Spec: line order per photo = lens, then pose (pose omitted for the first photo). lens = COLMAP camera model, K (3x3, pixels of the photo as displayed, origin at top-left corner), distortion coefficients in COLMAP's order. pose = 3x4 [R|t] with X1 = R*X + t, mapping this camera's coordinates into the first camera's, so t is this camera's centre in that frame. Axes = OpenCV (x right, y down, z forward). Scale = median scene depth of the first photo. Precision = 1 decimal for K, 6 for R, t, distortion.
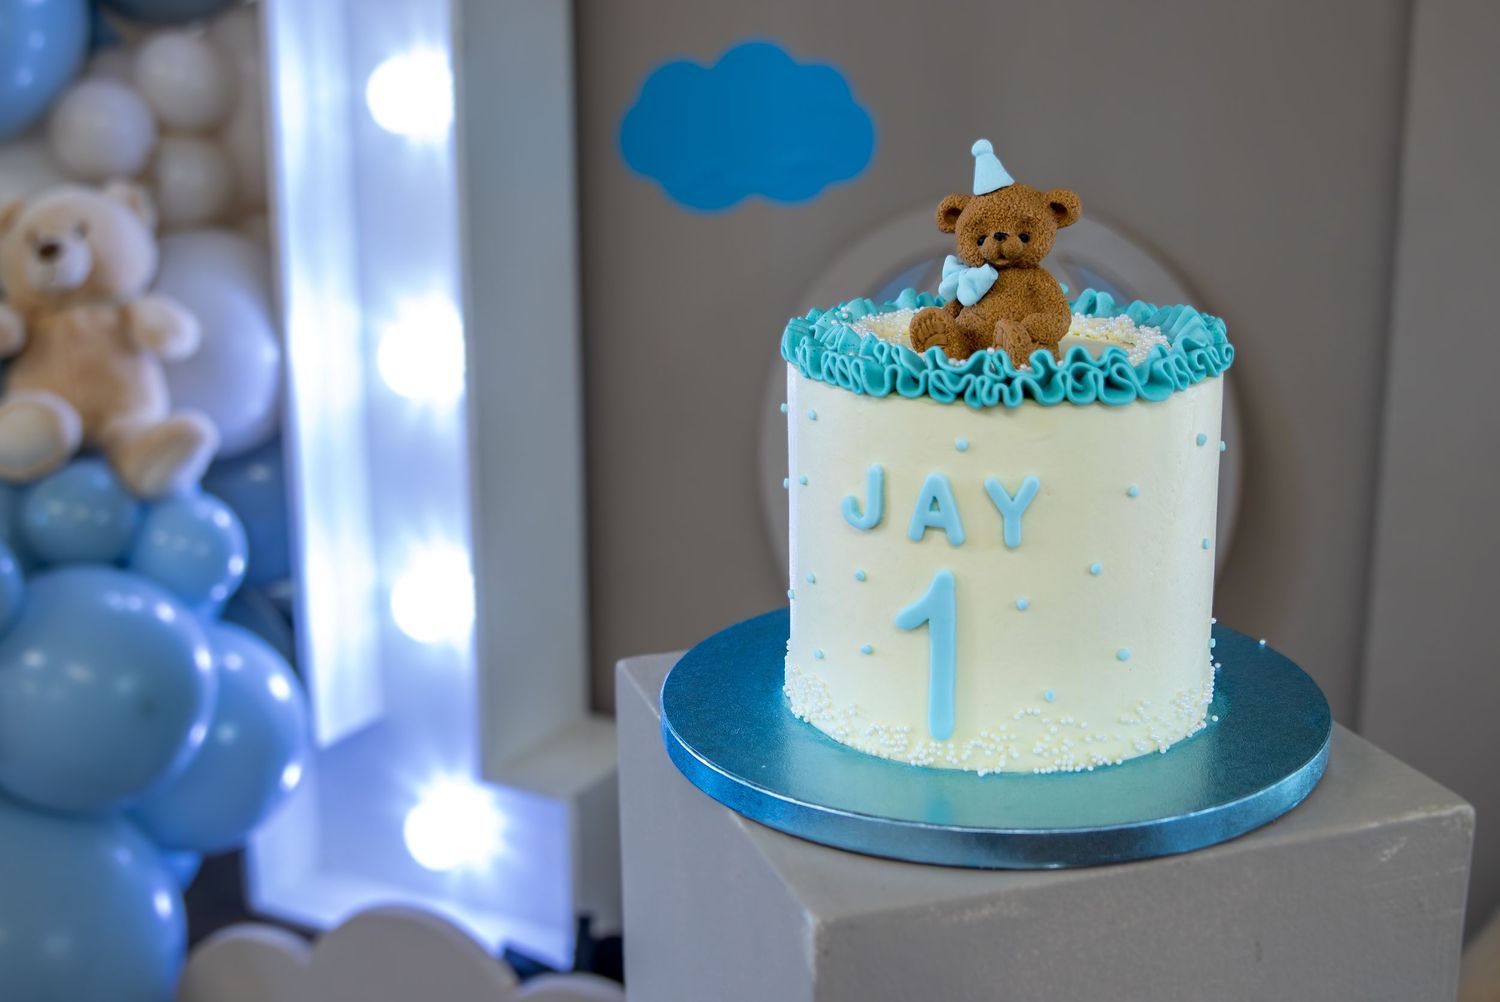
lens RADIAL K [[2038.3, 0, 755.9], [0, 2038.3, 507.4], [0, 0, 1]] dist [-0.051725, 0.000000]
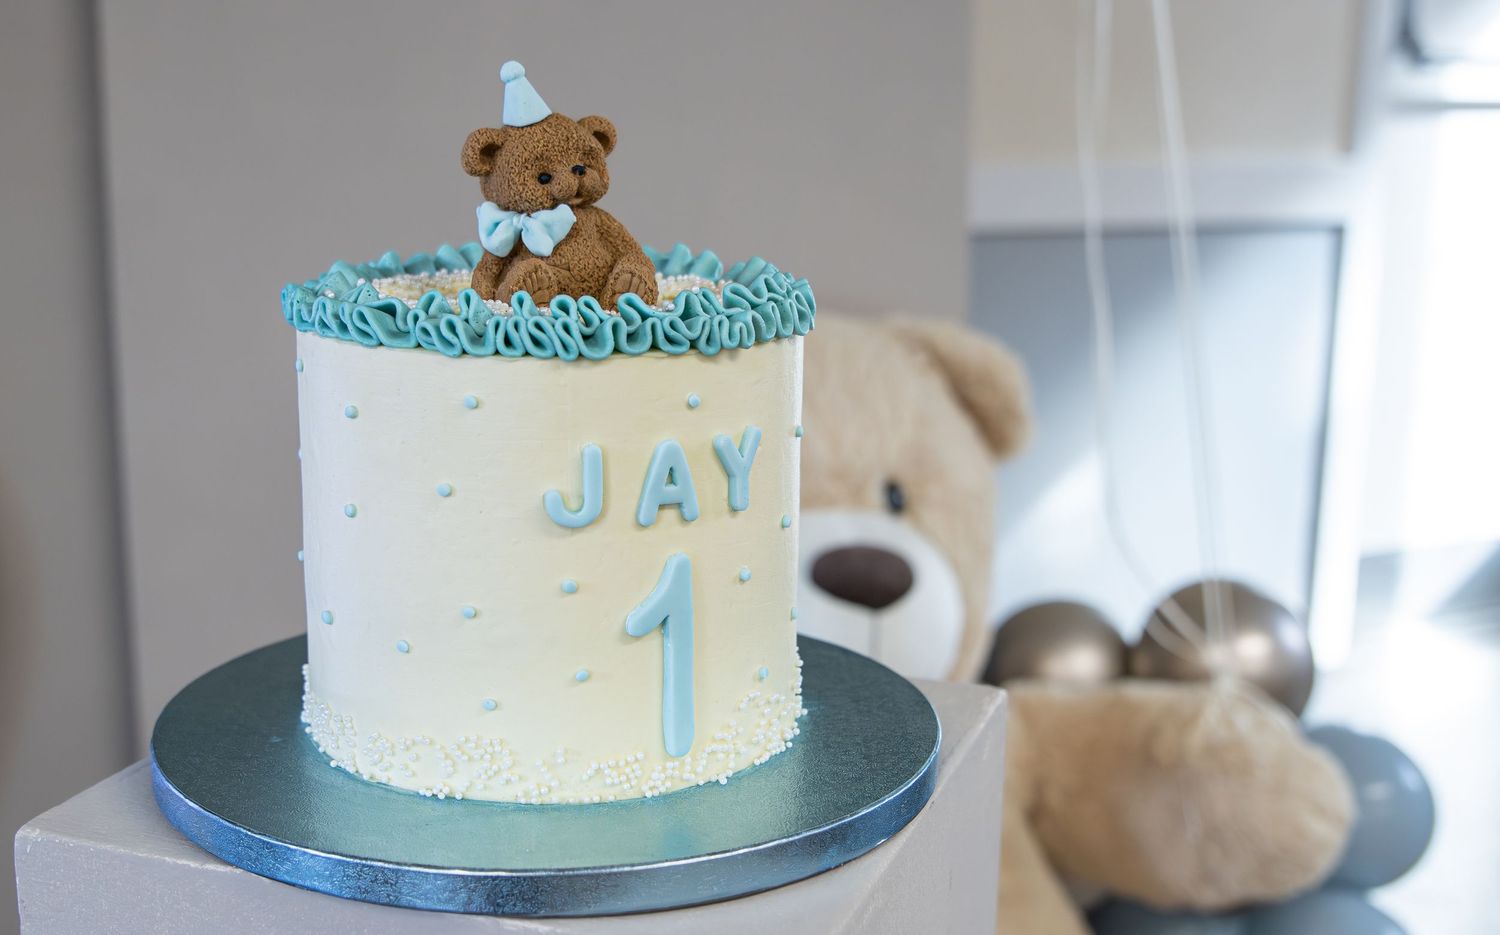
lens RADIAL K [[2053.3, 0, 769.3], [0, 2053.3, 528.4], [0, 0, 1]] dist [-0.091870, 0.000000]
pose [[0.606492, -0.172721, 0.776102, -0.519545], [0.192827, 0.978931, 0.067173, -0.028236], [-0.771352, 0.108914, 0.627019, 0.415291]]
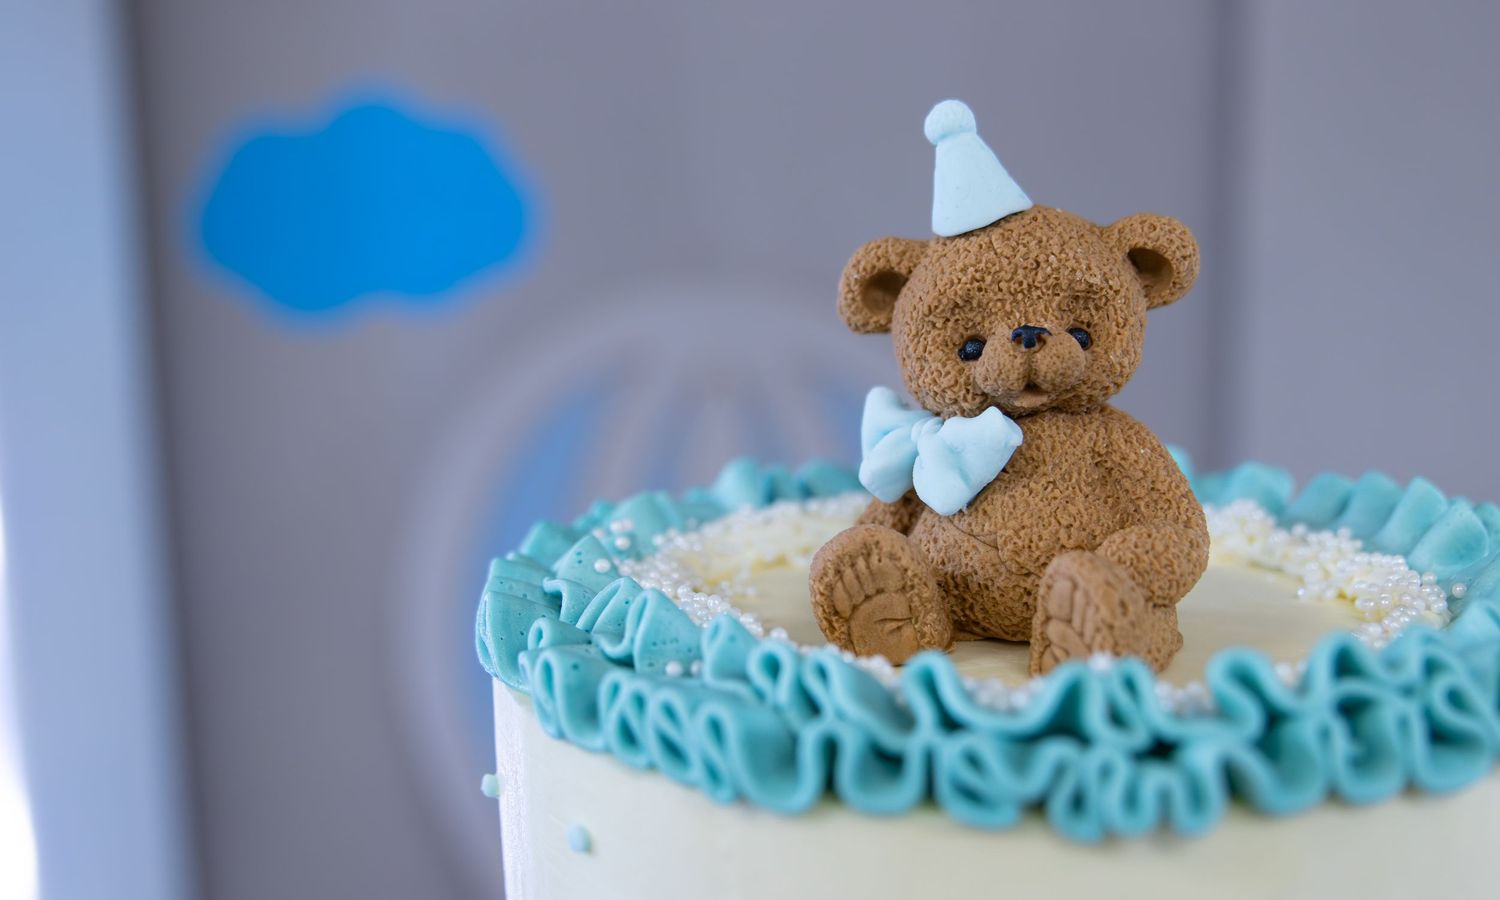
lens RADIAL K [[1997.8, 0, 720.8], [0, 1997.8, 499.3], [0, 0, 1]] dist [-0.090071, 0.000000]
pose [[0.984783, -0.053871, 0.165230, -0.003185], [0.062977, 0.996743, -0.050372, -0.085862], [-0.161978, 0.060011, 0.984968, 0.630642]]
